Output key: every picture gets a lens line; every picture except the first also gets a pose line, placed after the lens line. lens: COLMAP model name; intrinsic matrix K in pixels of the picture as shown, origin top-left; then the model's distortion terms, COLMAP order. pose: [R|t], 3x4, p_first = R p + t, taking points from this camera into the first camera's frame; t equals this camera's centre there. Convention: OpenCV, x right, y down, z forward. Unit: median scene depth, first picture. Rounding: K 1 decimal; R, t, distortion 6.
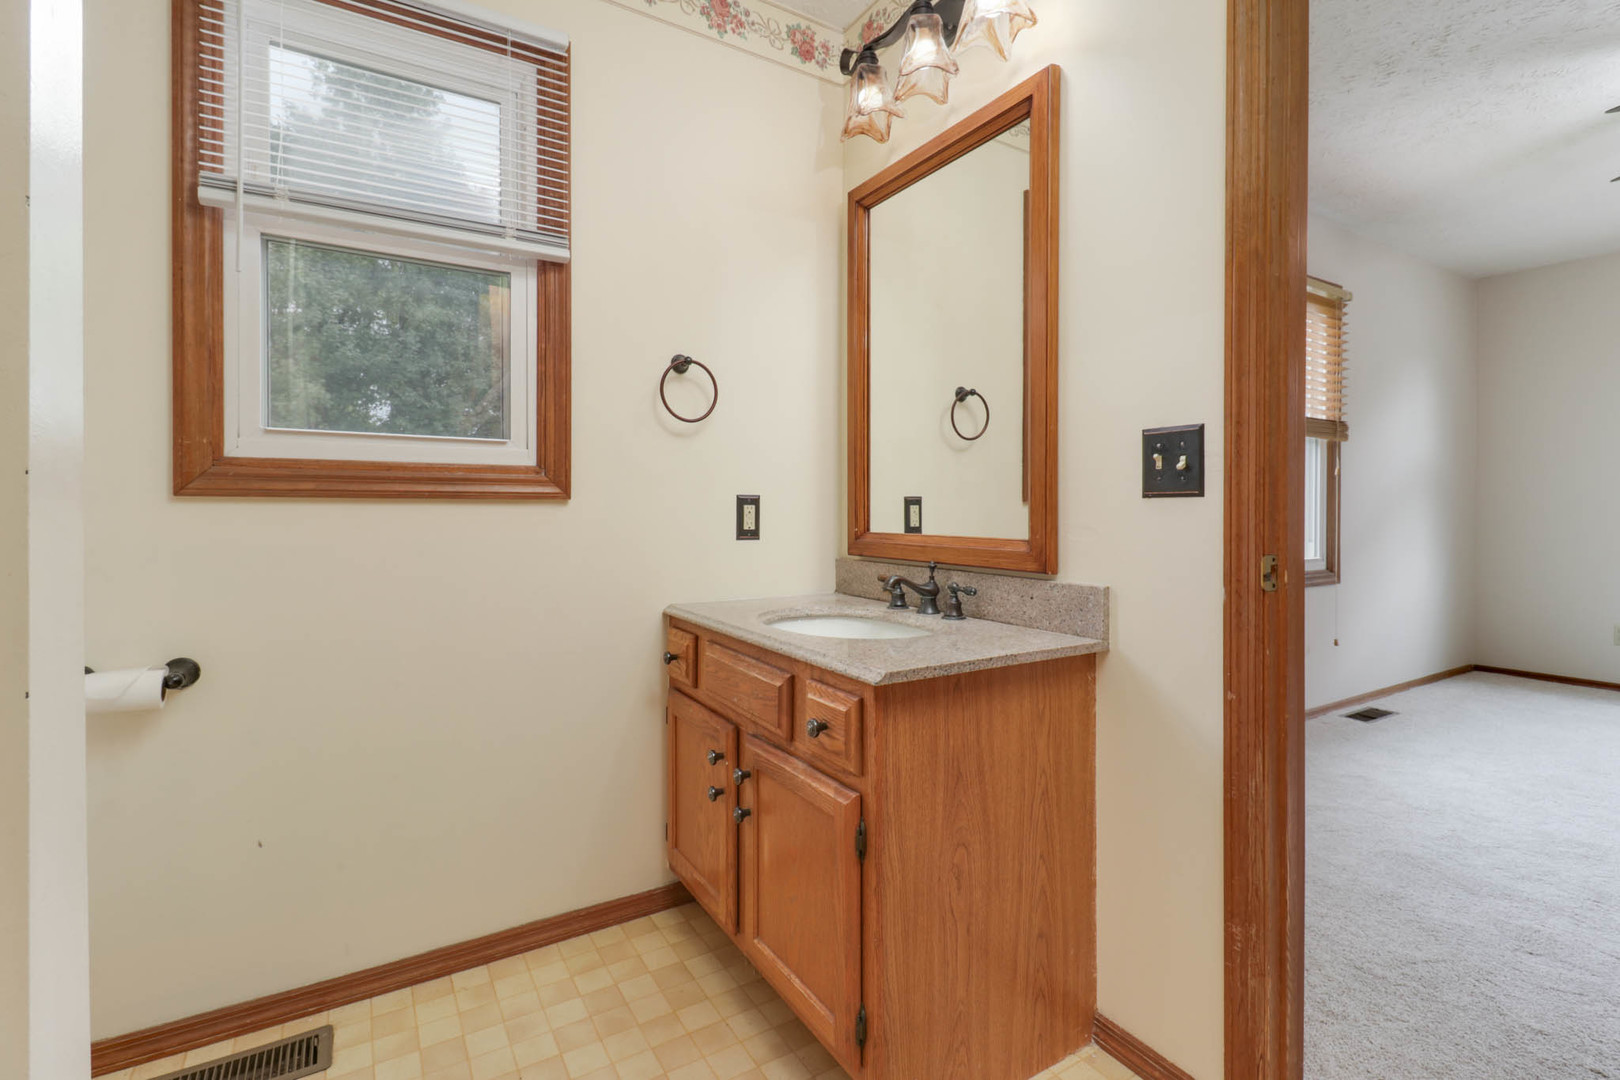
lens RADIAL K [[747.0, 0, 814.7], [0, 747.0, 523.4], [0, 0, 1]] dist [0.007226, -0.007467]
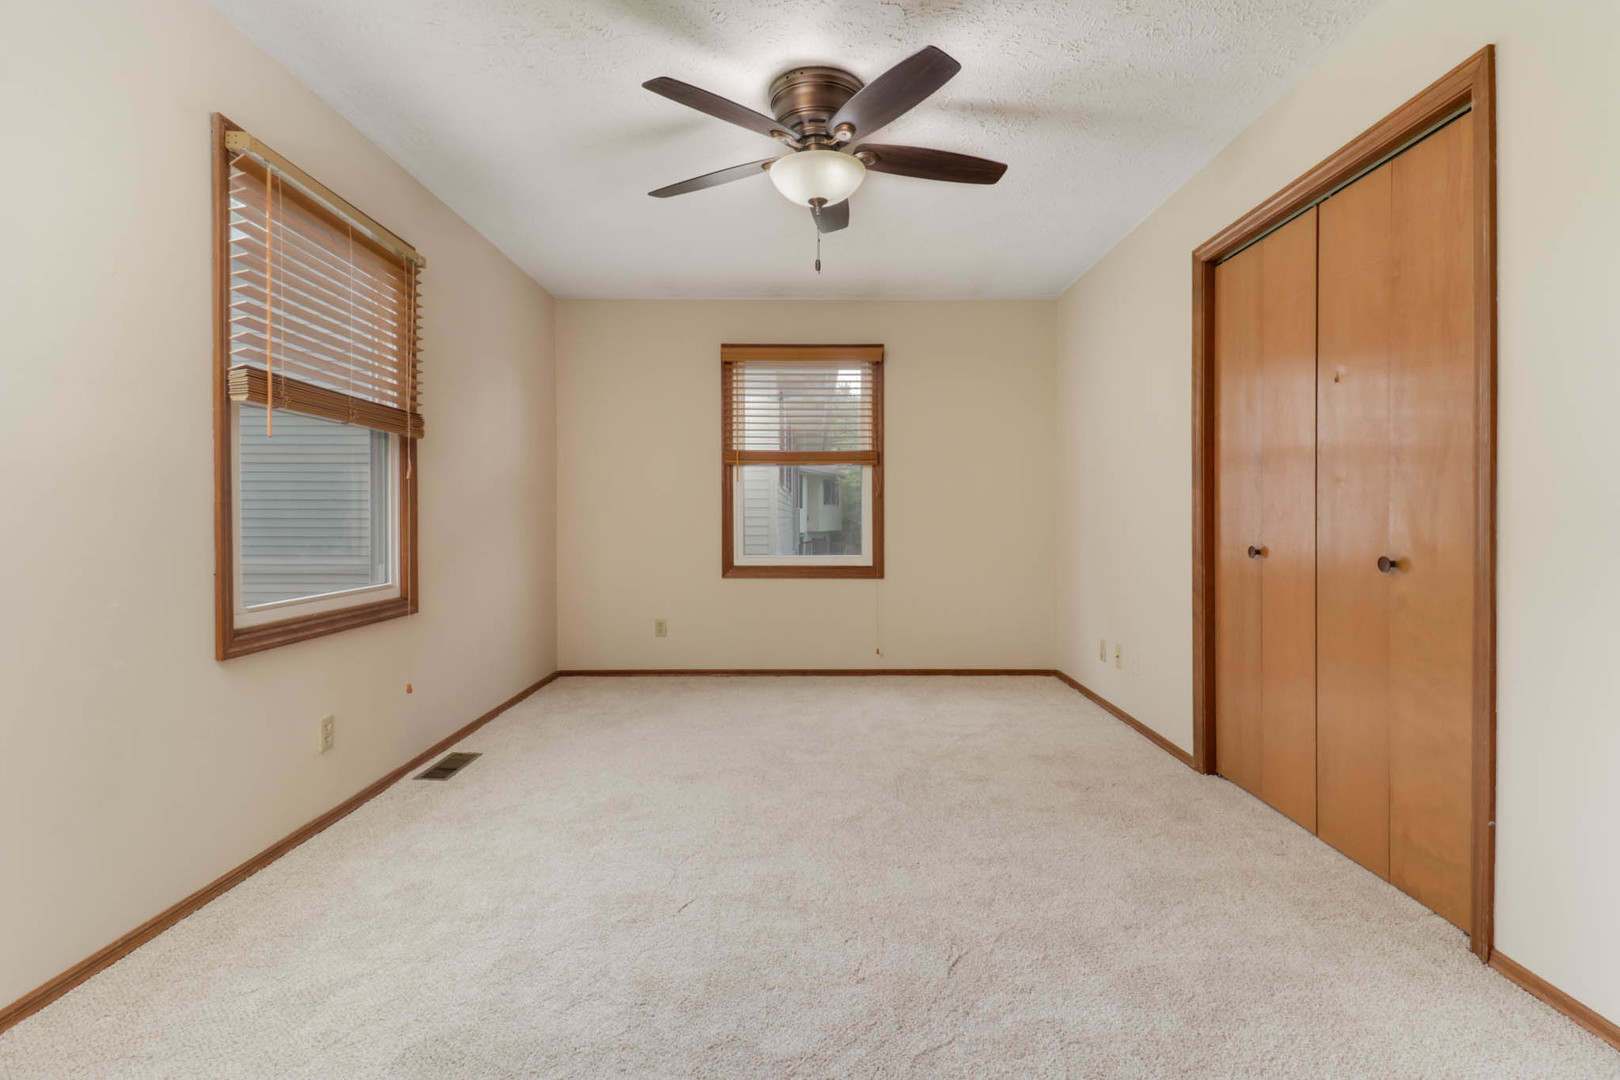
lens RADIAL K [[747.0, 0, 810.9], [0, 747.0, 526.7], [0, 0, 1]] dist [0.007226, -0.007467]
pose [[0.515089, -0.002485, 0.857133, 0.227815], [0.011940, 0.999920, -0.004276, -0.004603], [-0.857053, 0.012437, 0.515078, 0.214474]]
